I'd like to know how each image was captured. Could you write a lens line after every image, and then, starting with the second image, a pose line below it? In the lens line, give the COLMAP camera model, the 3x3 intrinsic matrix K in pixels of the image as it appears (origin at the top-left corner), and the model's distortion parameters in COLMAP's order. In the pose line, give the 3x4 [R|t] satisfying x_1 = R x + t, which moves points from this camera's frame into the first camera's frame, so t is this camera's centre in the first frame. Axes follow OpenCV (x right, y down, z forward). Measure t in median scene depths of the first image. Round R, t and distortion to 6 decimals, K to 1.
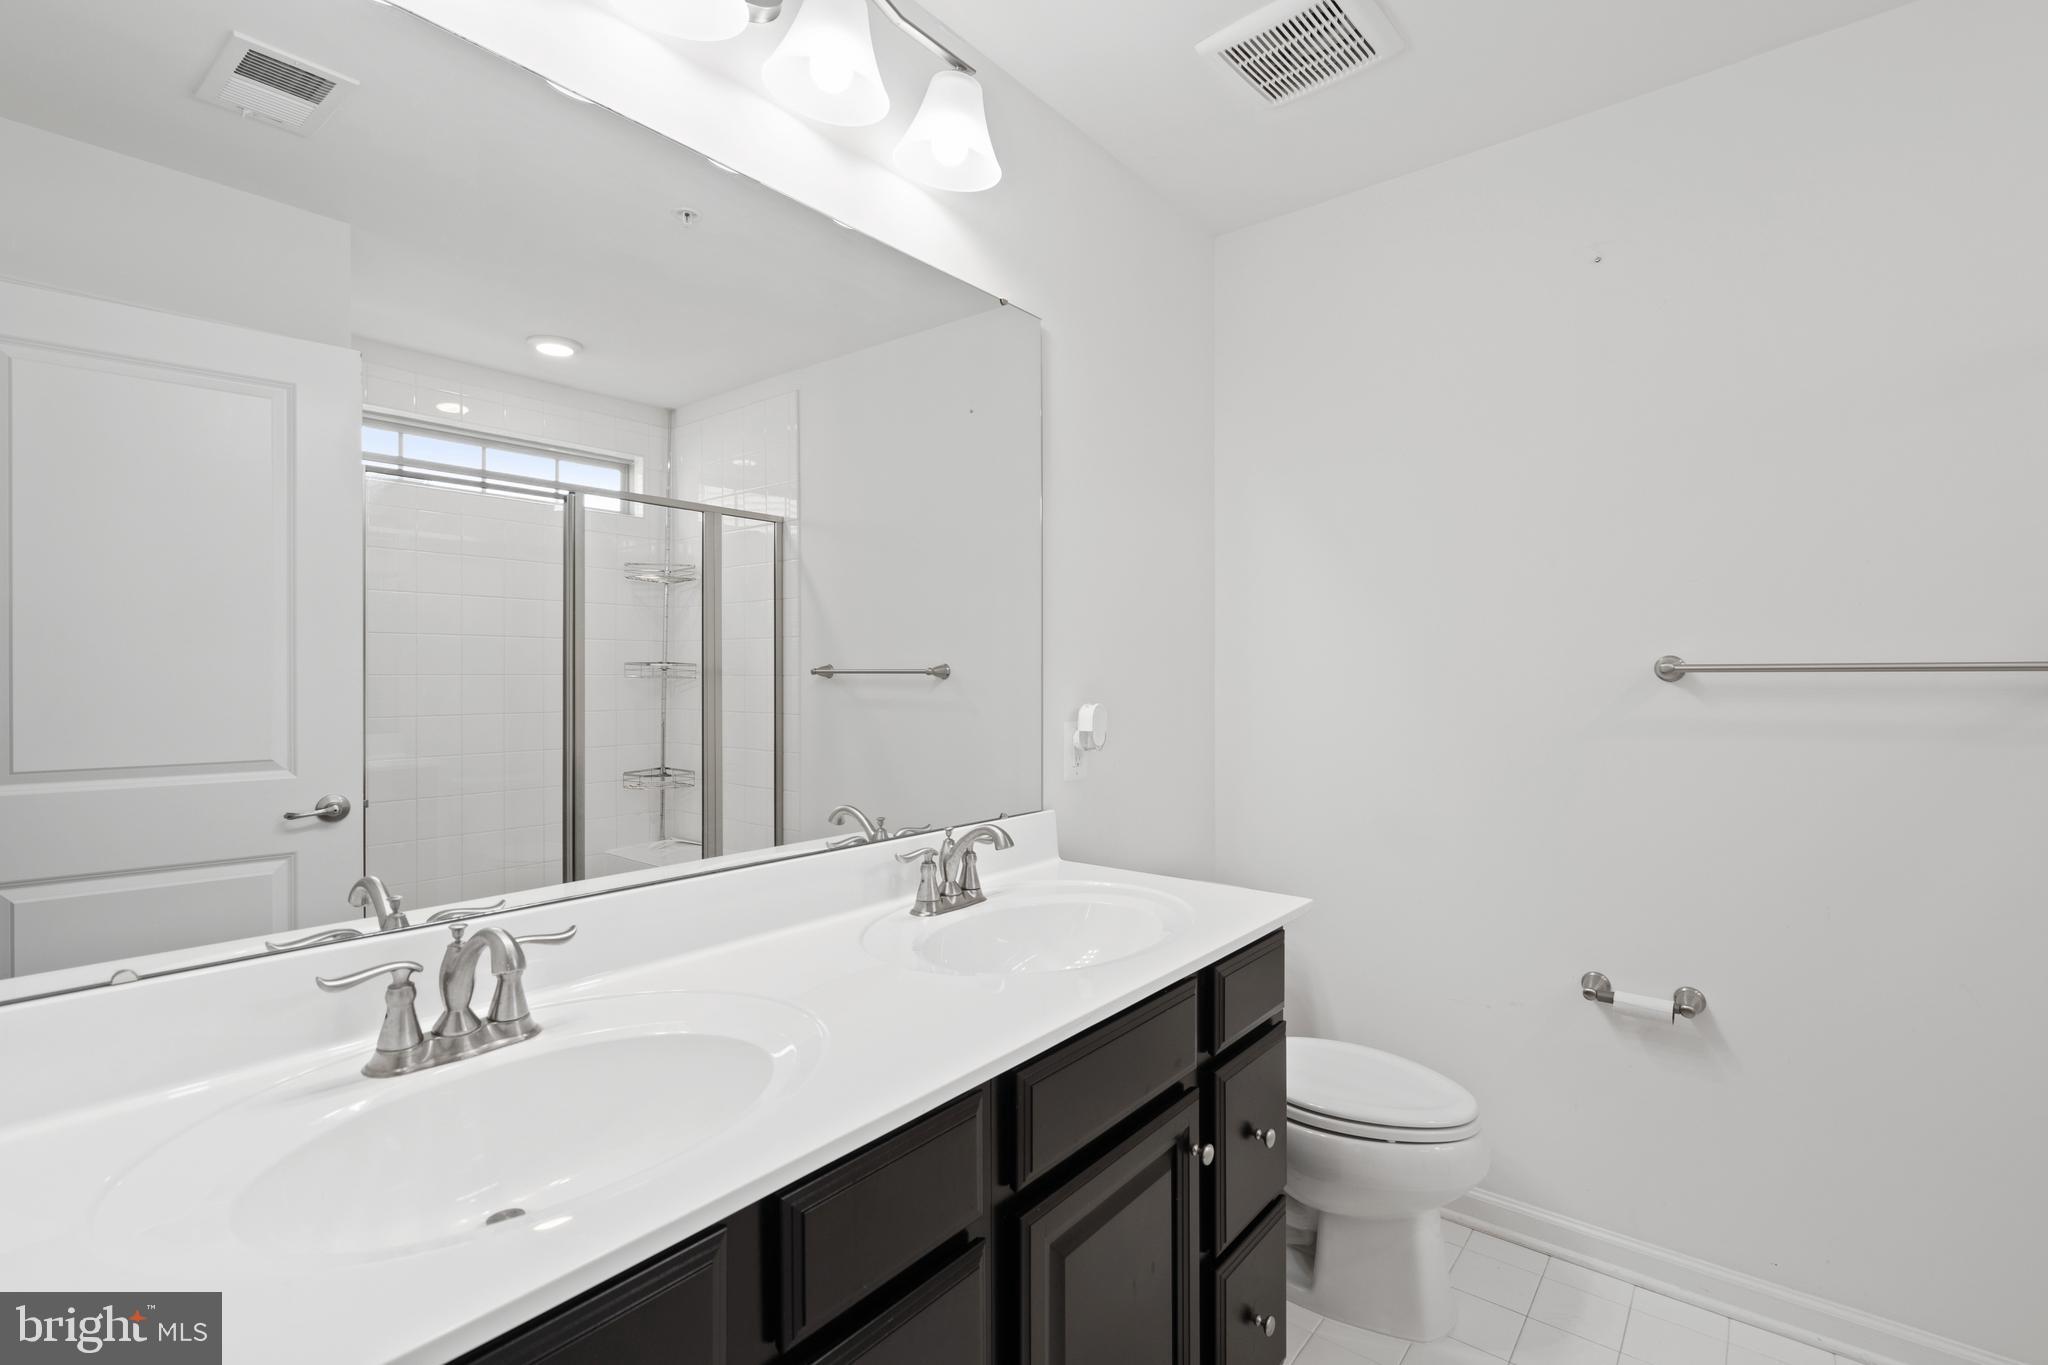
lens RADIAL K [[930.0, 0, 1020.8], [0, 930.0, 675.4], [0, 0, 1]] dist [0.003407, 0.001342]
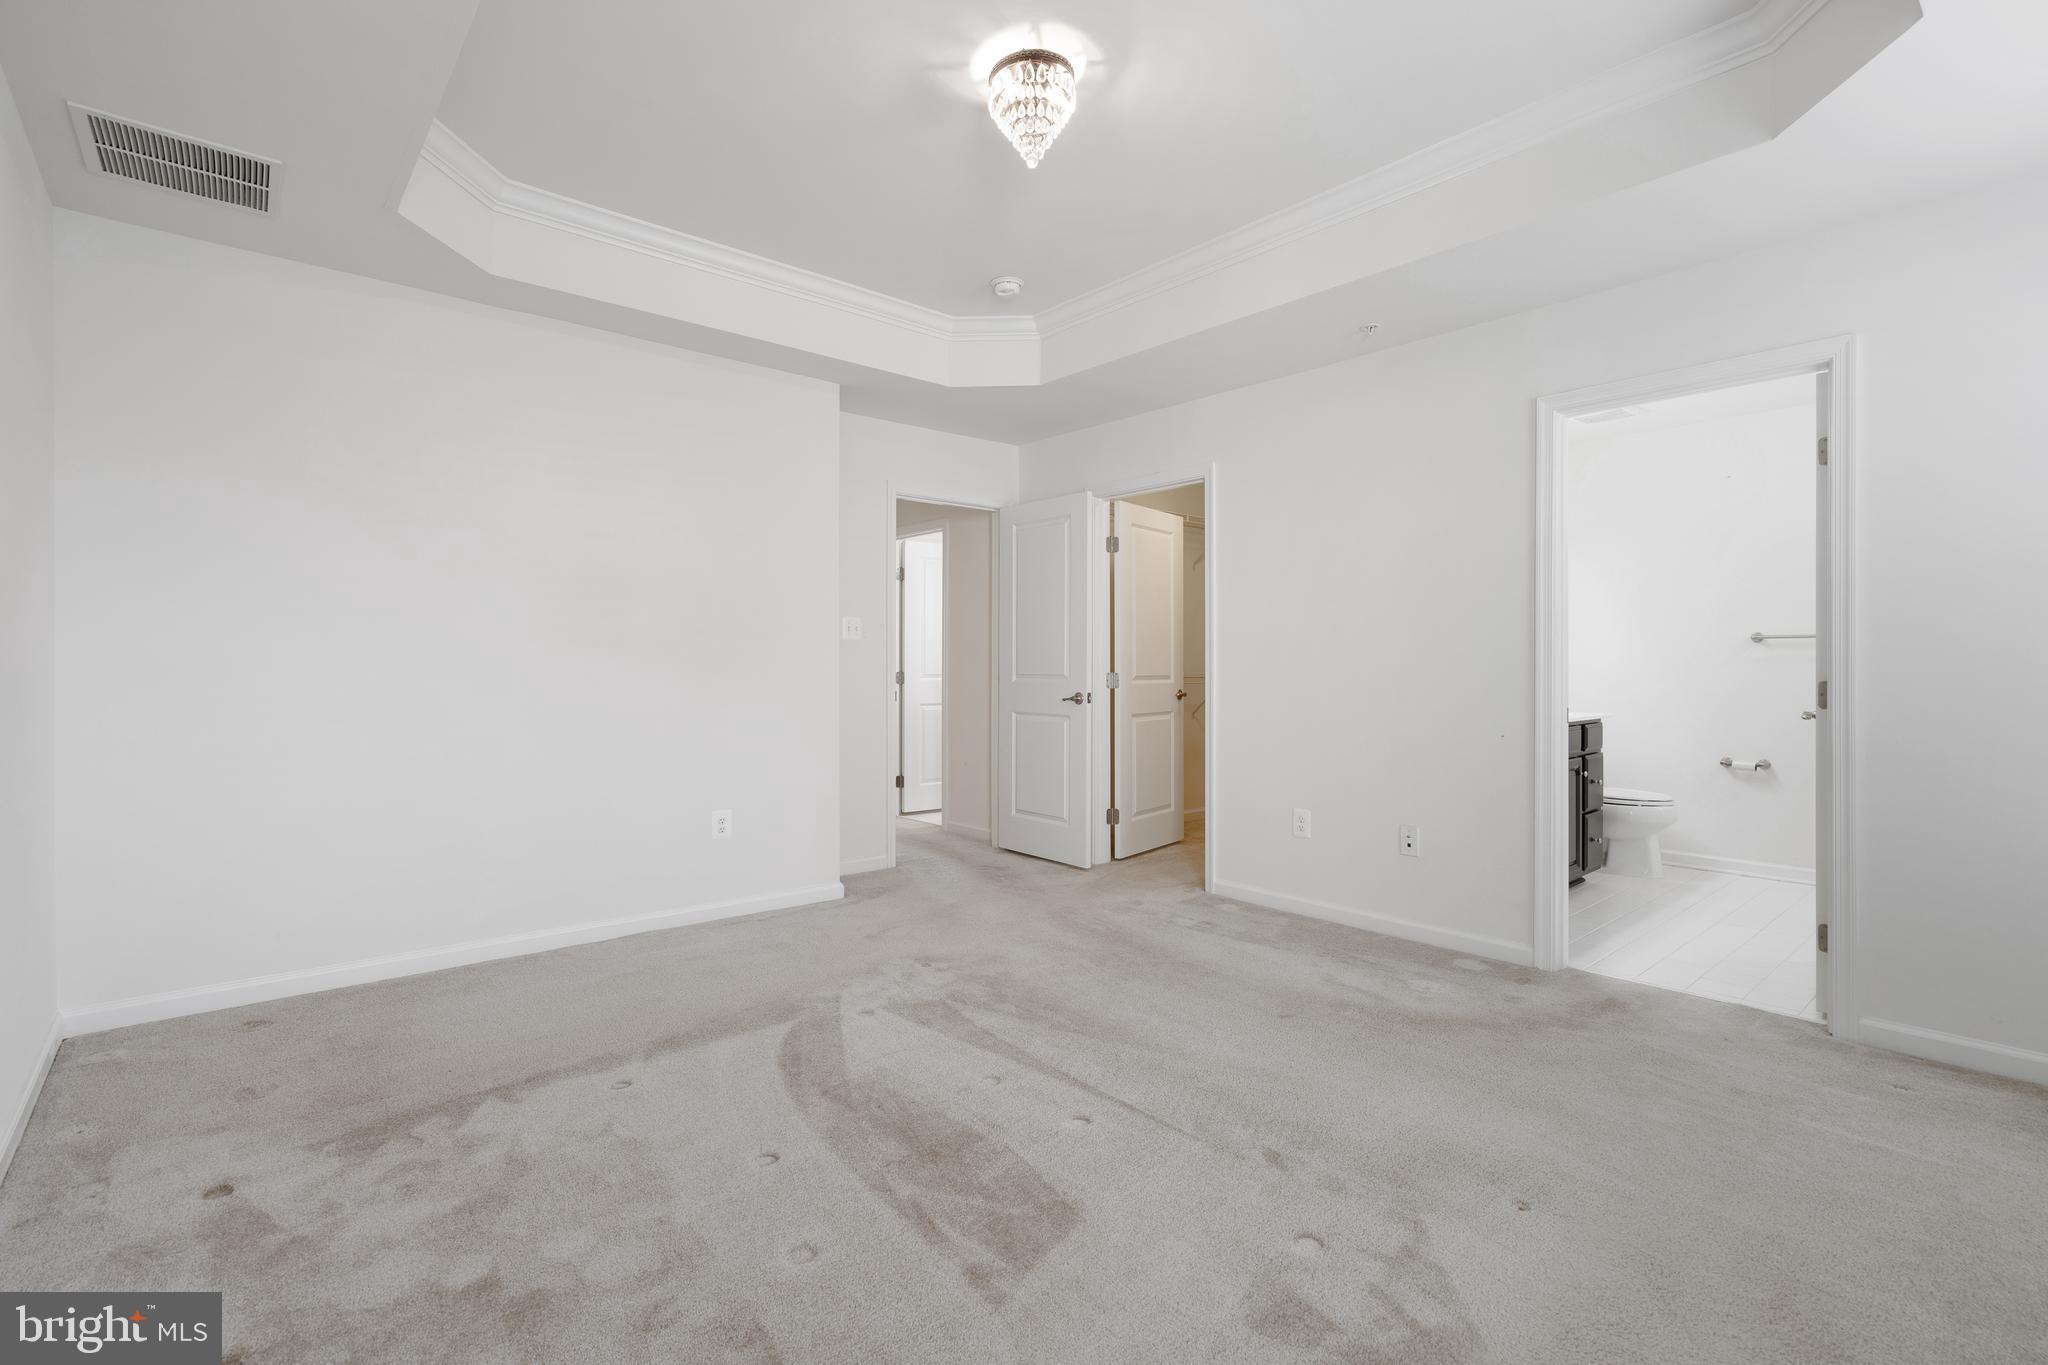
lens RADIAL K [[930.0, 0, 1021.3], [0, 930.0, 672.5], [0, 0, 1]] dist [0.003407, 0.001342]
pose [[0.984113, -0.002130, -0.177533, -0.860075], [0.003584, 0.999963, 0.007870, 0.062900], [0.177510, -0.008381, 0.984083, -1.924275]]
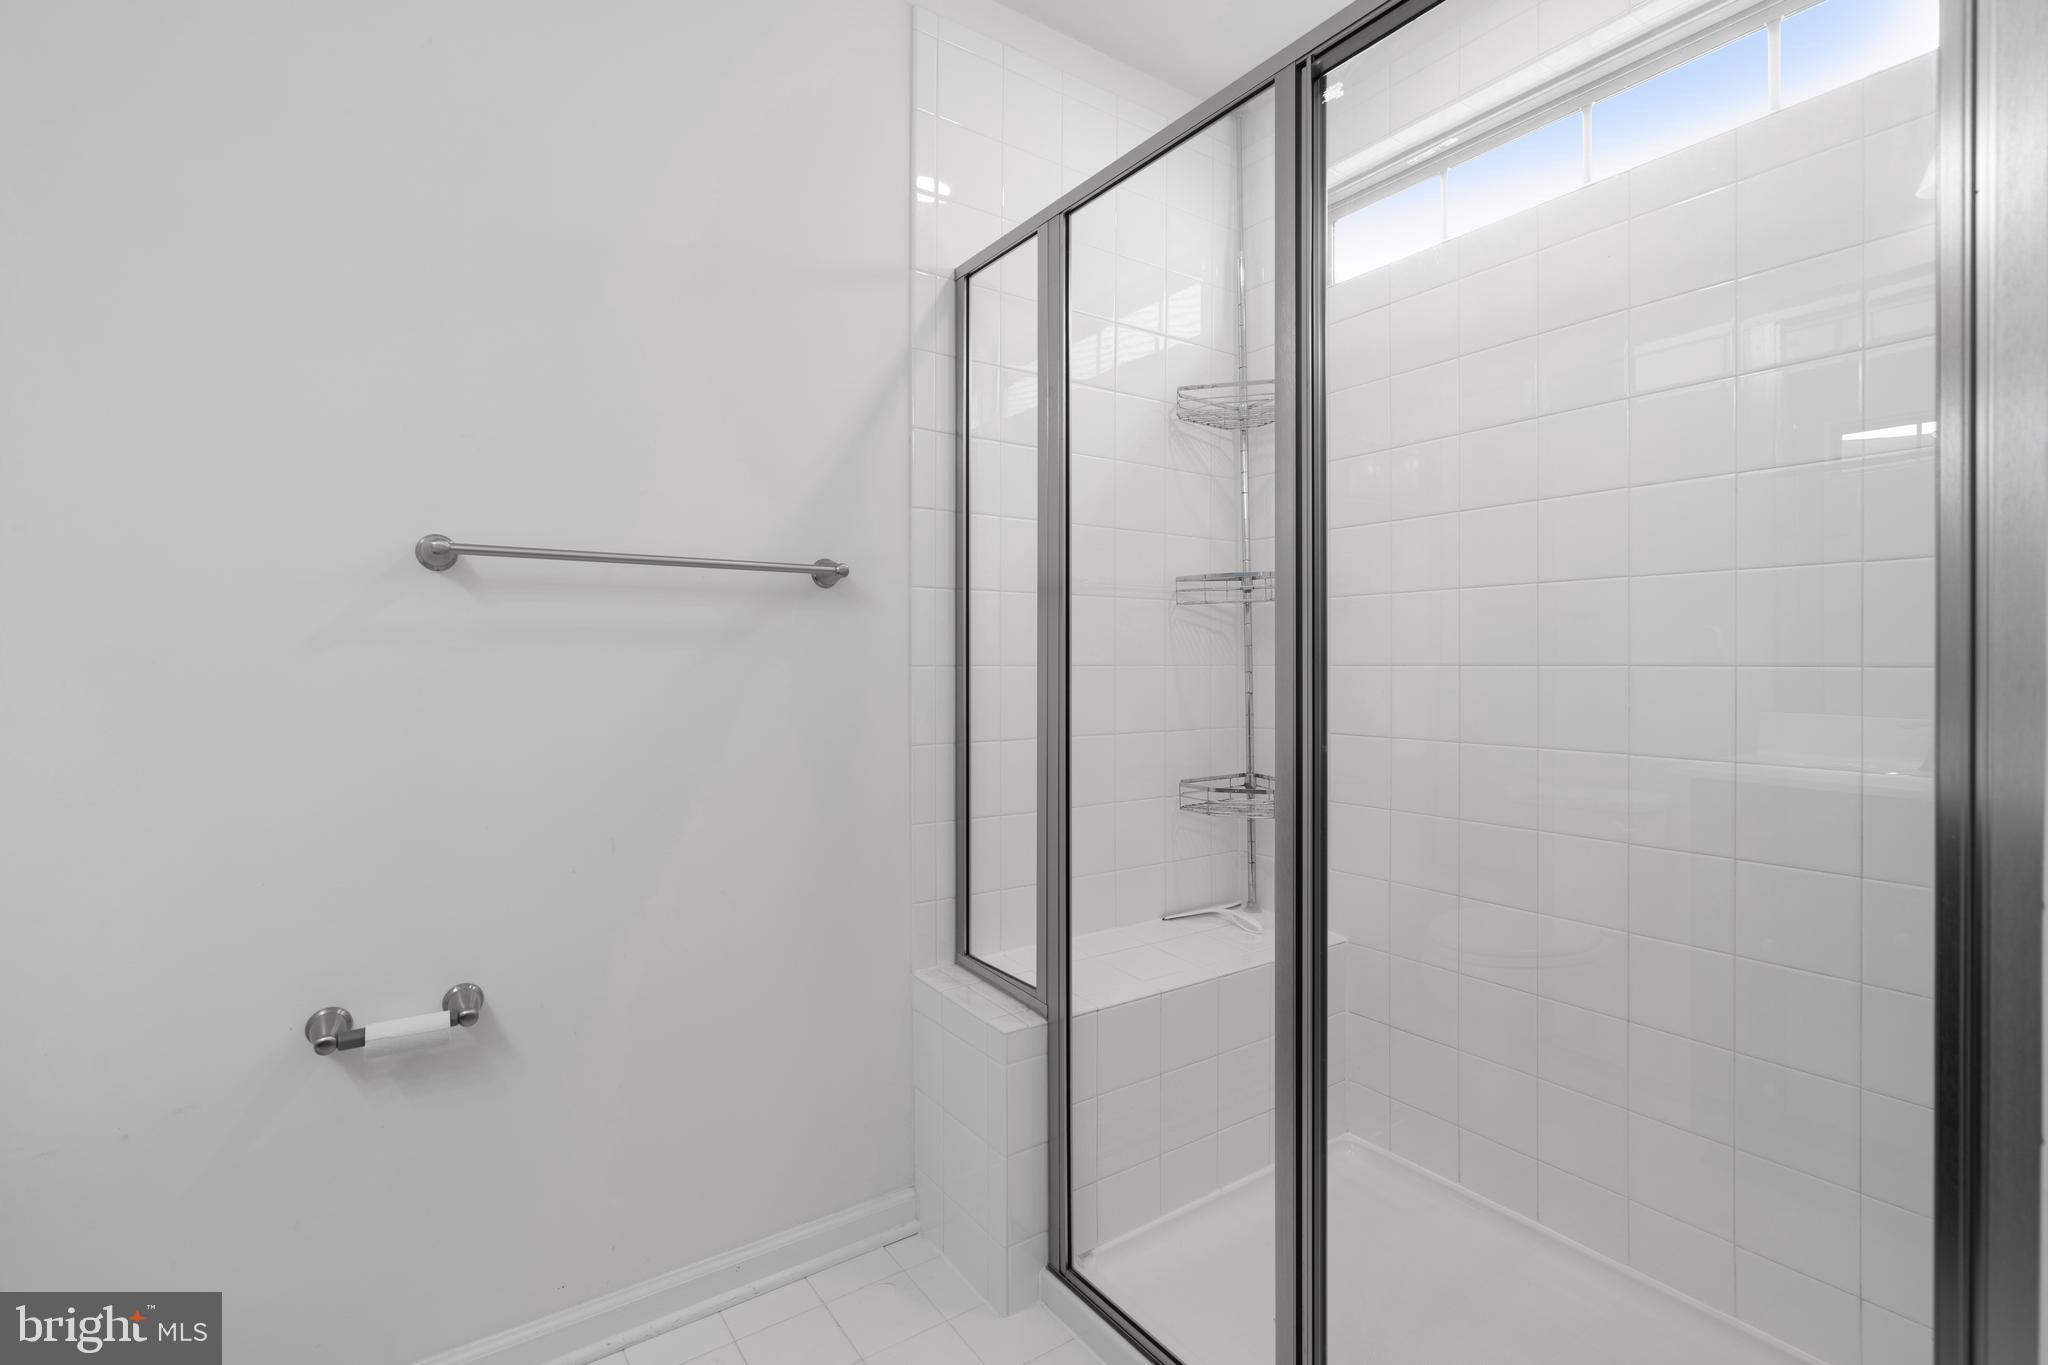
lens RADIAL K [[930.0, 0, 1030.1], [0, 930.0, 679.0], [0, 0, 1]] dist [0.003407, 0.001342]
pose [[0.267026, -0.006598, 0.963667, 0.125238], [-0.000888, 0.999974, 0.007093, 0.086105], [-0.963689, -0.002749, 0.267014, 0.367551]]
